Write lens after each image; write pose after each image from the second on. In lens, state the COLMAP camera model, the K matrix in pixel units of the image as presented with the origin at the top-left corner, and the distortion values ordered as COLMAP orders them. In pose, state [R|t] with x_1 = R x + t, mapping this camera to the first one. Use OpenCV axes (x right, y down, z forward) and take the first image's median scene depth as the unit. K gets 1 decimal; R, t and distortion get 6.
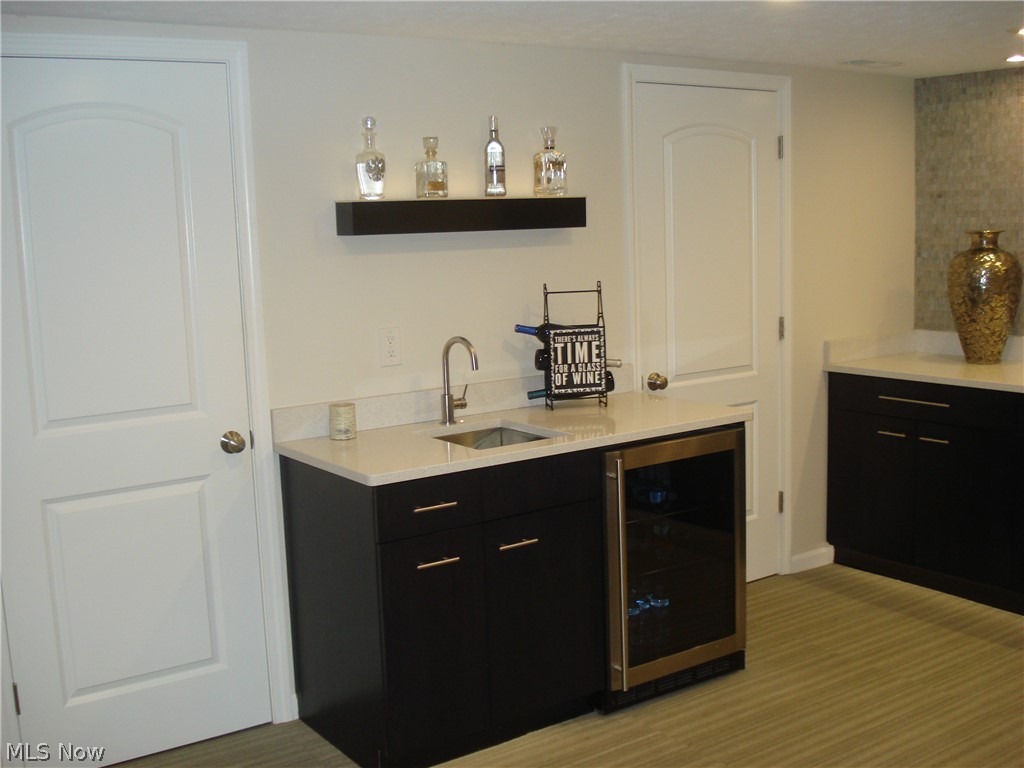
lens RADIAL K [[1142.2, 0, 511.7], [0, 1142.2, 383.0], [0, 0, 1]] dist [-0.110047, 0.000000]
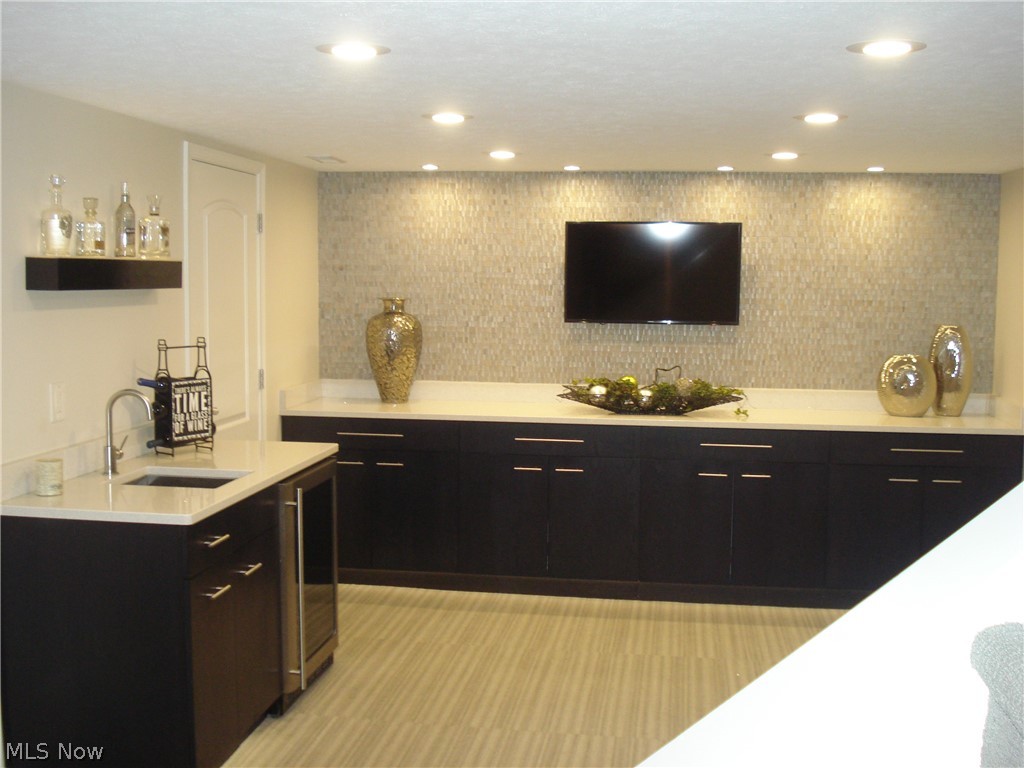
lens RADIAL K [[1142.2, 0, 511.2], [0, 1142.2, 384.7], [0, 0, 1]] dist [-0.110047, 0.000000]
pose [[0.679185, -0.027344, 0.733458, -0.519679], [0.068585, 0.997298, -0.026330, 0.005938], [-0.730756, 0.068187, 0.679225, 0.036570]]
